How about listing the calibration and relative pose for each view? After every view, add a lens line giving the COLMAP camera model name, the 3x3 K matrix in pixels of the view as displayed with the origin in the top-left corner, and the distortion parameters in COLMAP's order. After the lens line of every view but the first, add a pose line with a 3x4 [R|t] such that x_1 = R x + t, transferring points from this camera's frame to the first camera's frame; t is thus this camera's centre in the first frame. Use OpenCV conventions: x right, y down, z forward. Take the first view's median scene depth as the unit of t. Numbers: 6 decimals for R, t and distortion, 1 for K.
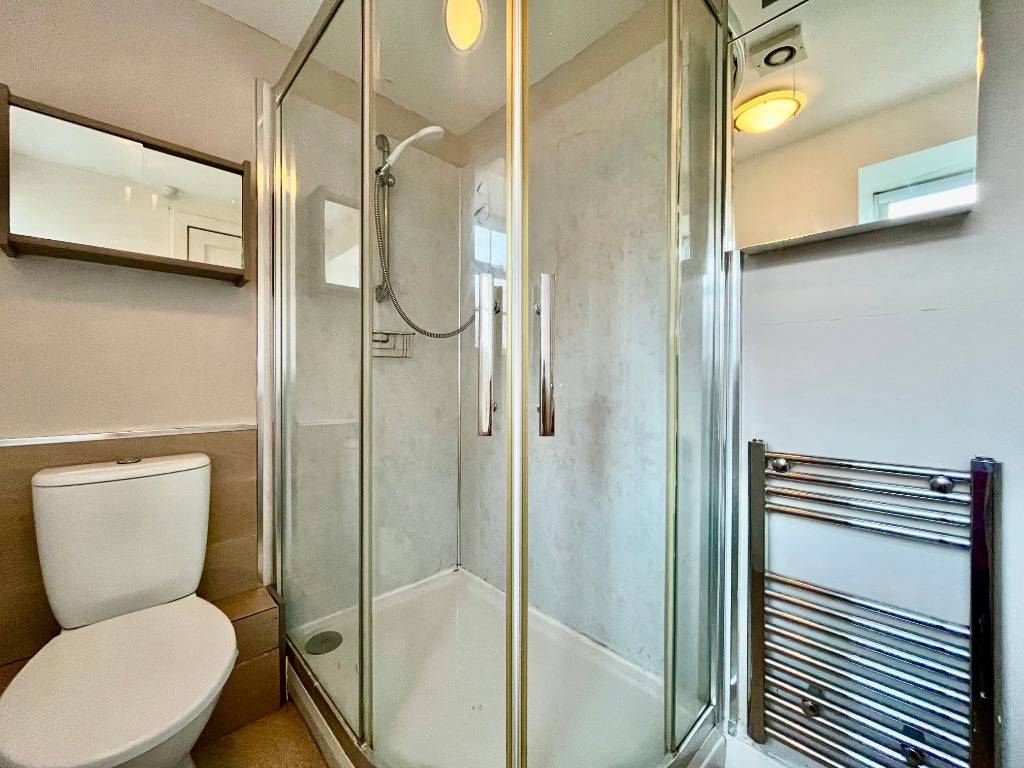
lens RADIAL K [[417.9, 0, 507.4], [0, 417.9, 384.4], [0, 0, 1]] dist [-0.001803, -0.000756]
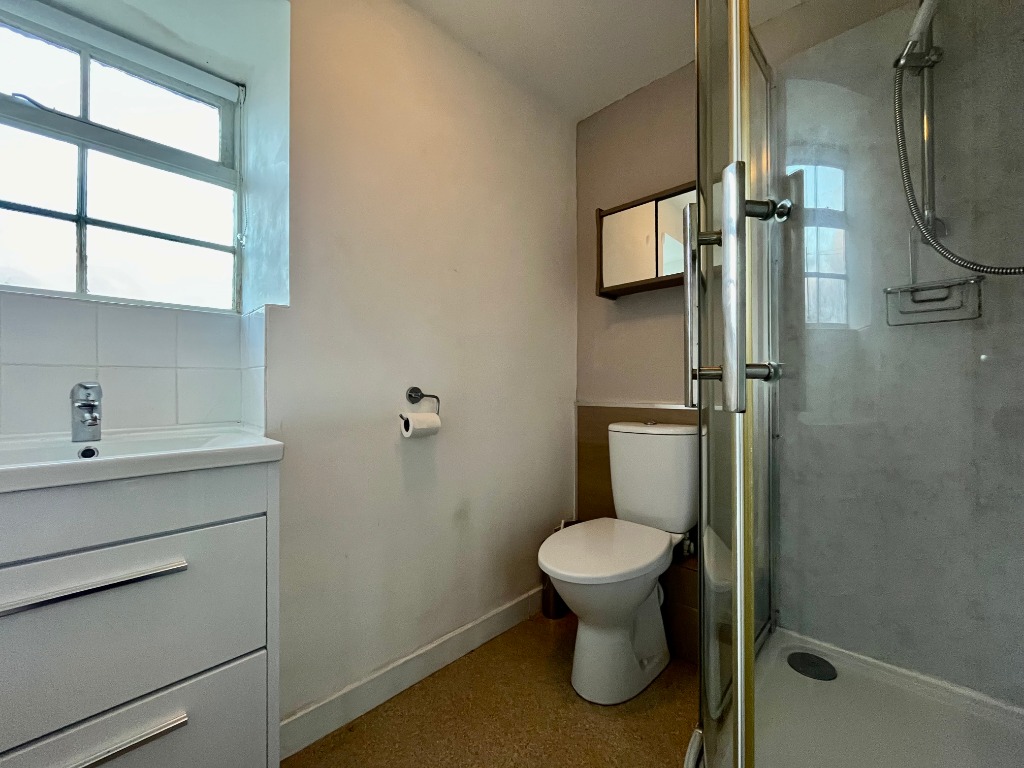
lens RADIAL K [[417.9, 0, 507.4], [0, 417.9, 384.4], [0, 0, 1]] dist [-0.001803, -0.000756]
pose [[-0.072981, -0.018084, -0.997169, 0.628968], [-0.001806, 0.999836, -0.018000, 0.065536], [0.997332, 0.000488, -0.073002, 0.594068]]
